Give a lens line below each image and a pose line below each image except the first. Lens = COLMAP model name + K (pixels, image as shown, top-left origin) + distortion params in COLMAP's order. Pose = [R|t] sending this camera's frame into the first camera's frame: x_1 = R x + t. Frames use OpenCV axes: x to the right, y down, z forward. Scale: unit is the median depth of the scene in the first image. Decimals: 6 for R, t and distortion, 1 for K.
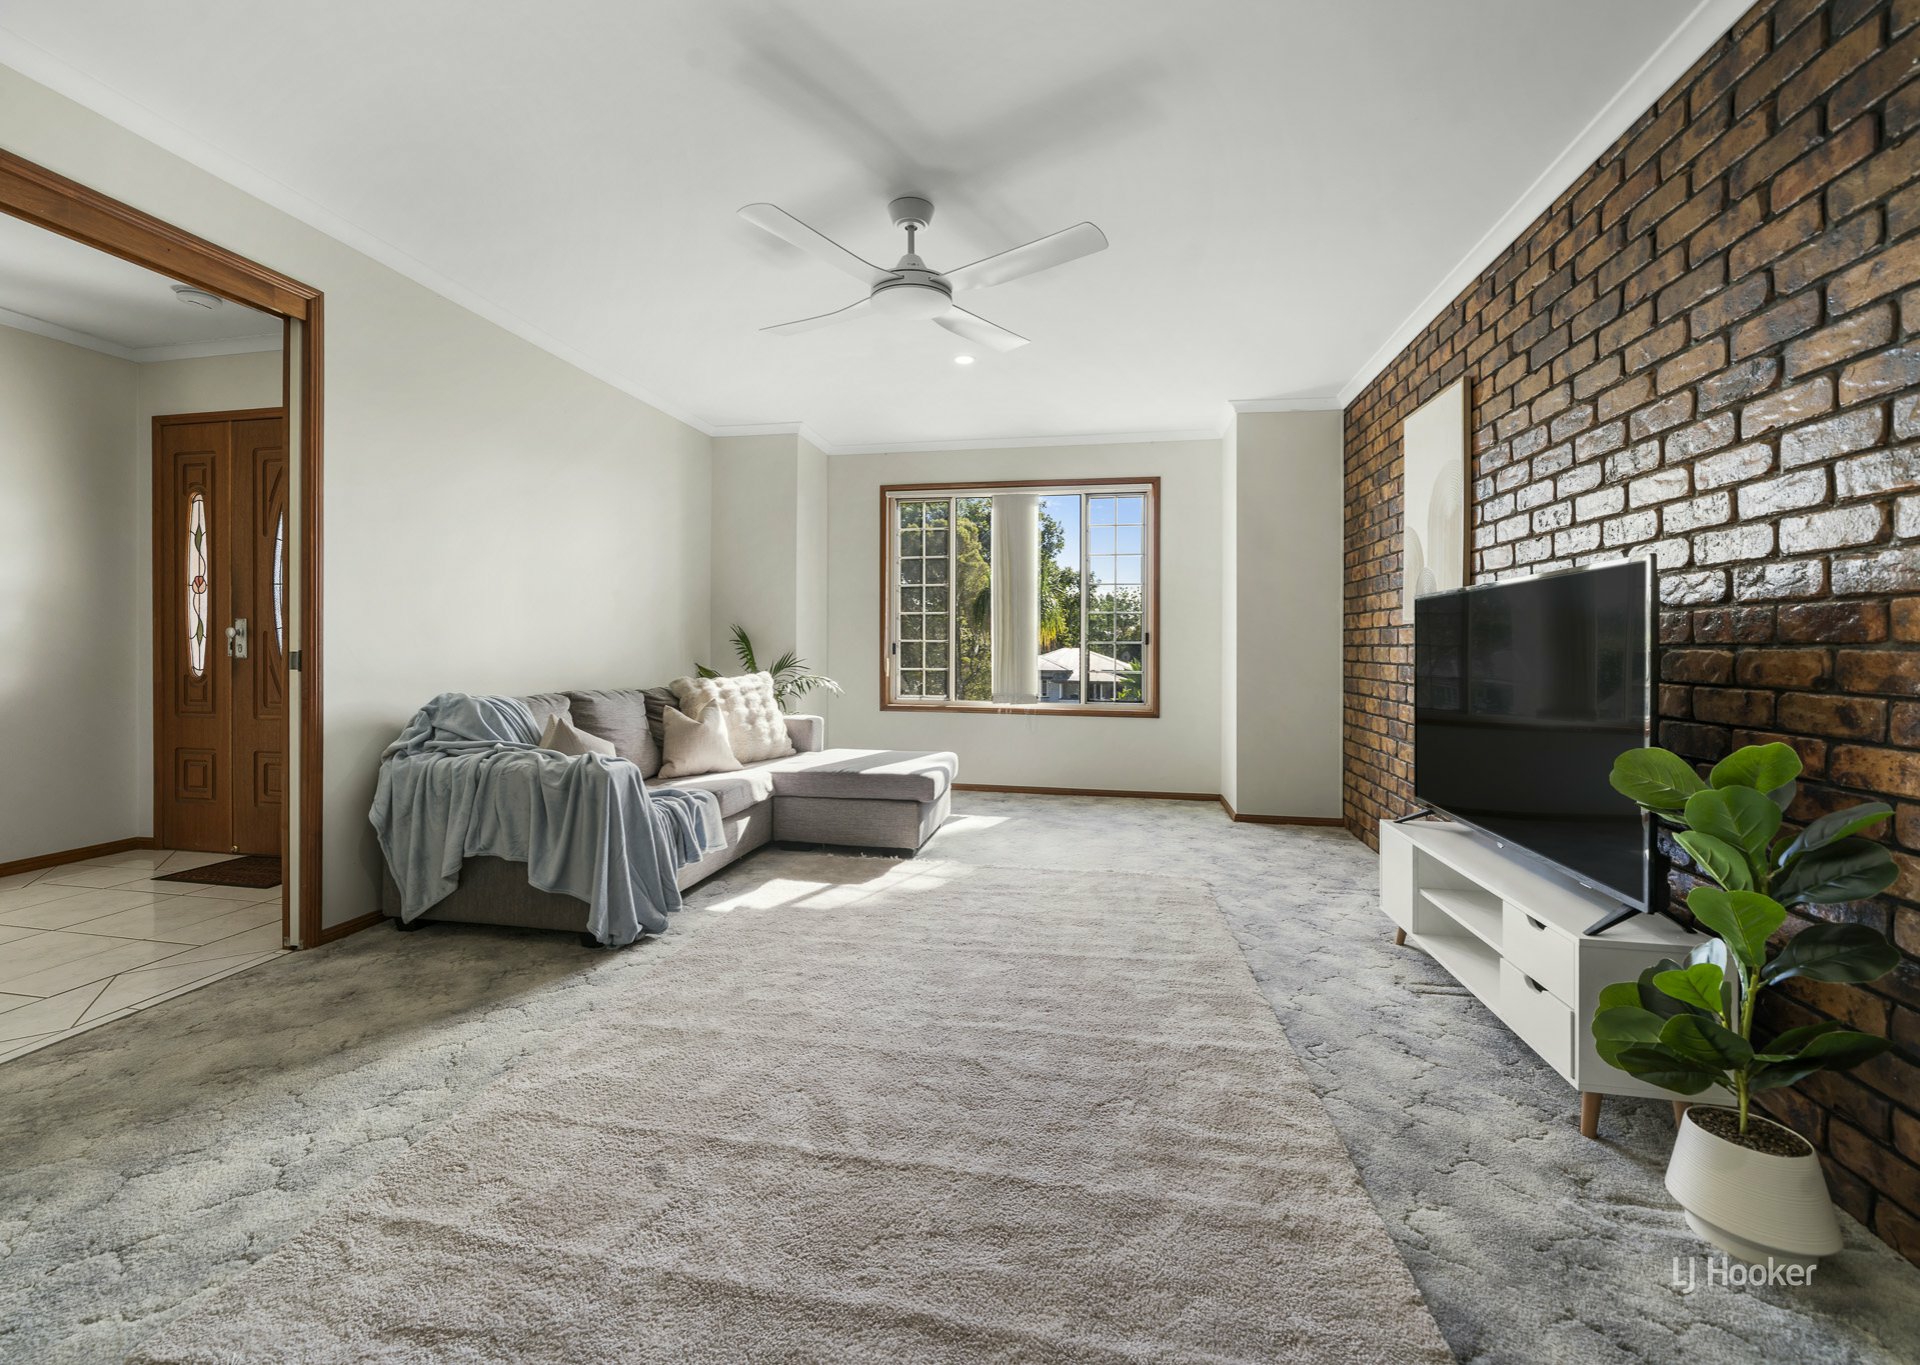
lens RADIAL K [[789.0, 0, 952.5], [0, 789.0, 633.2], [0, 0, 1]] dist [0.002324, 0.000159]
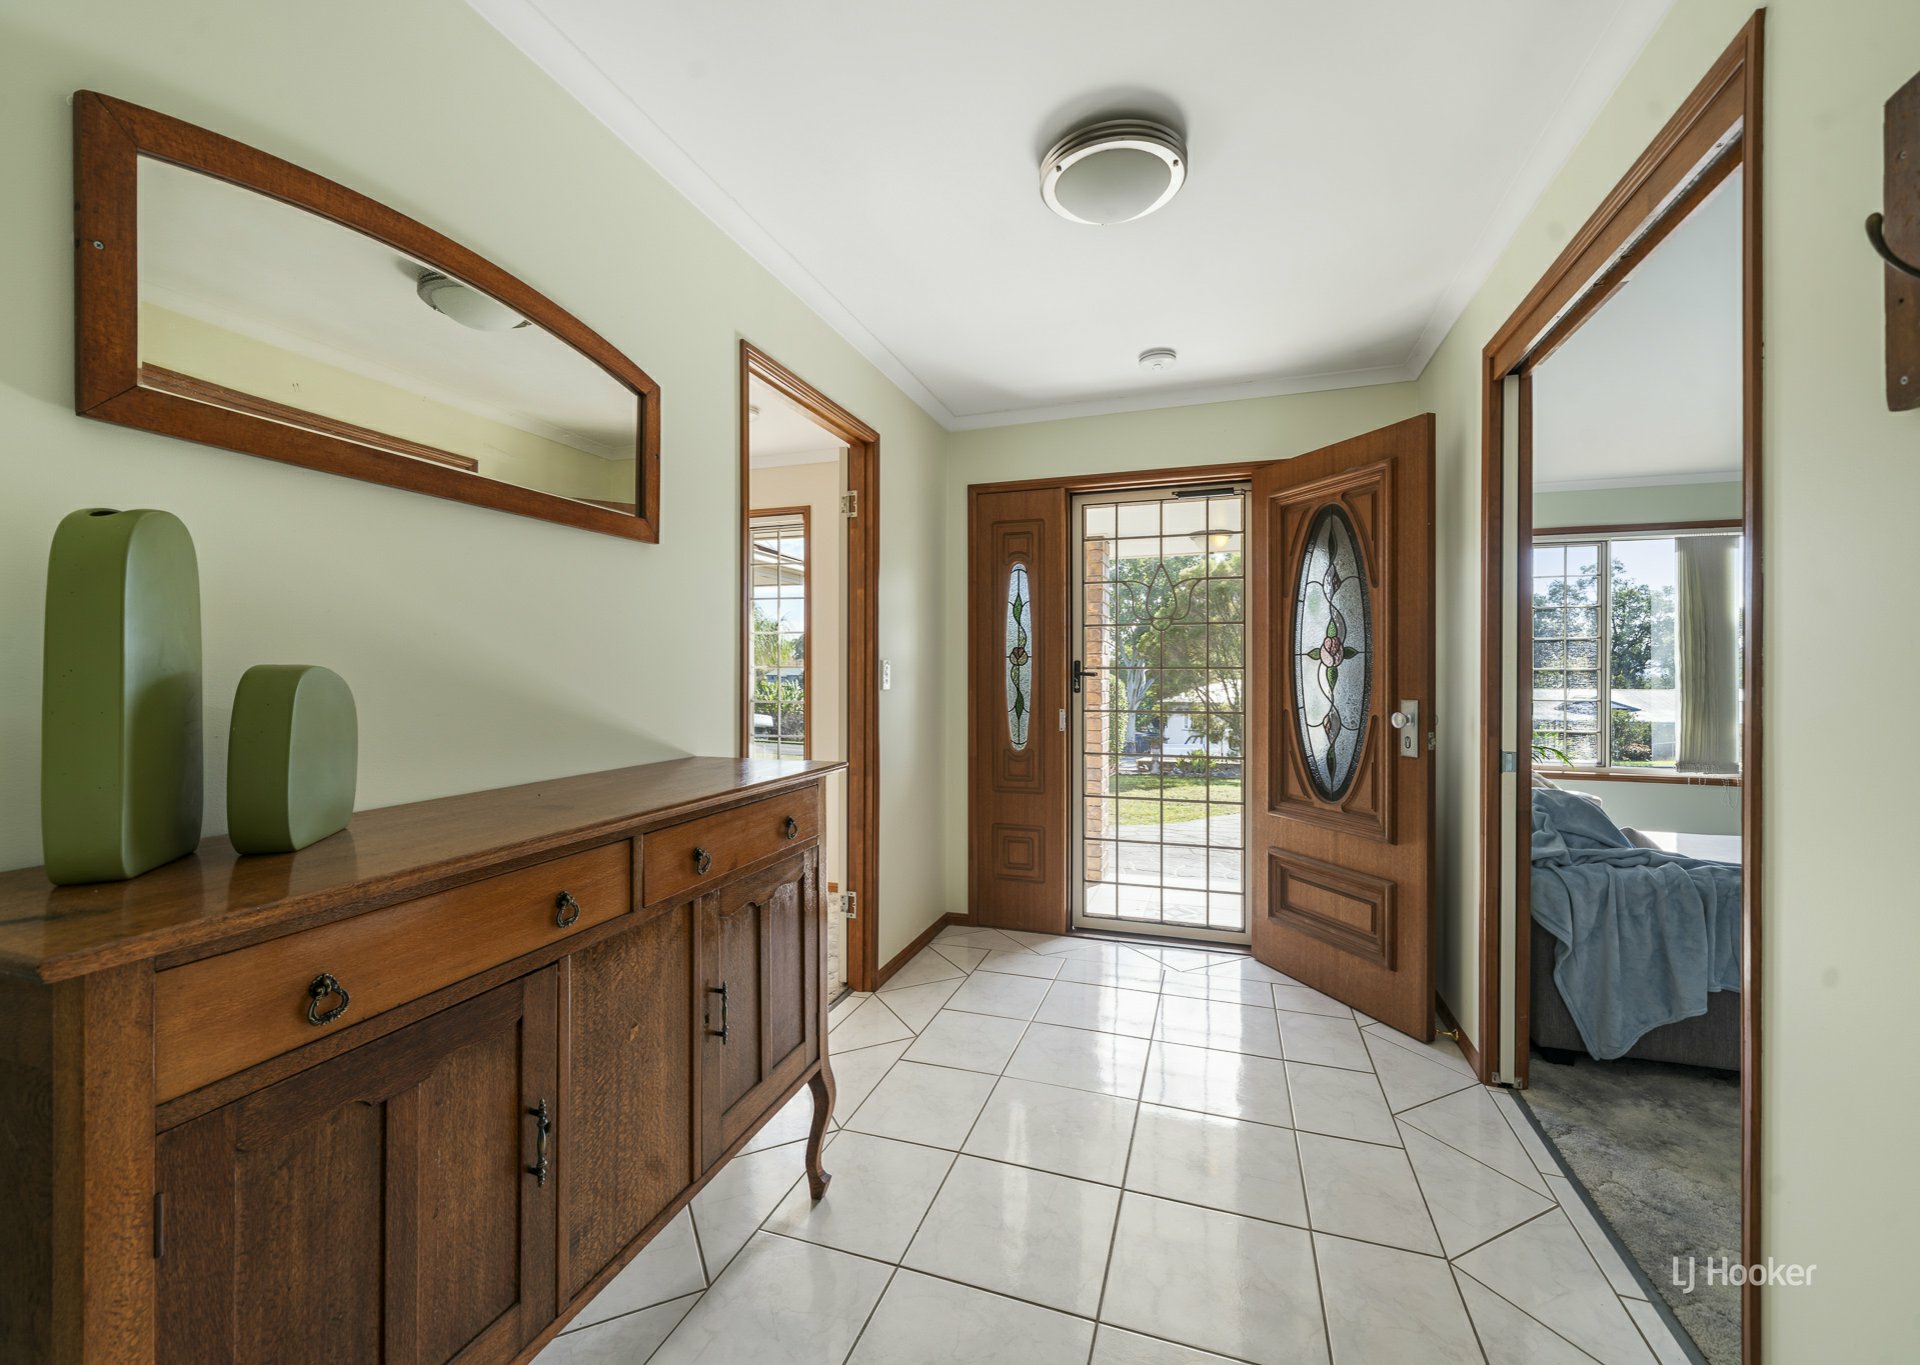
lens RADIAL K [[756.6, 0, 962.4], [0, 756.6, 683.2], [0, 0, 1]] dist [-0.000203, 0.000009]
pose [[0.991032, -0.007934, -0.133386, -0.893886], [0.009511, 0.999892, 0.011193, -0.039879], [0.133282, -0.012361, 0.991001, 0.070698]]
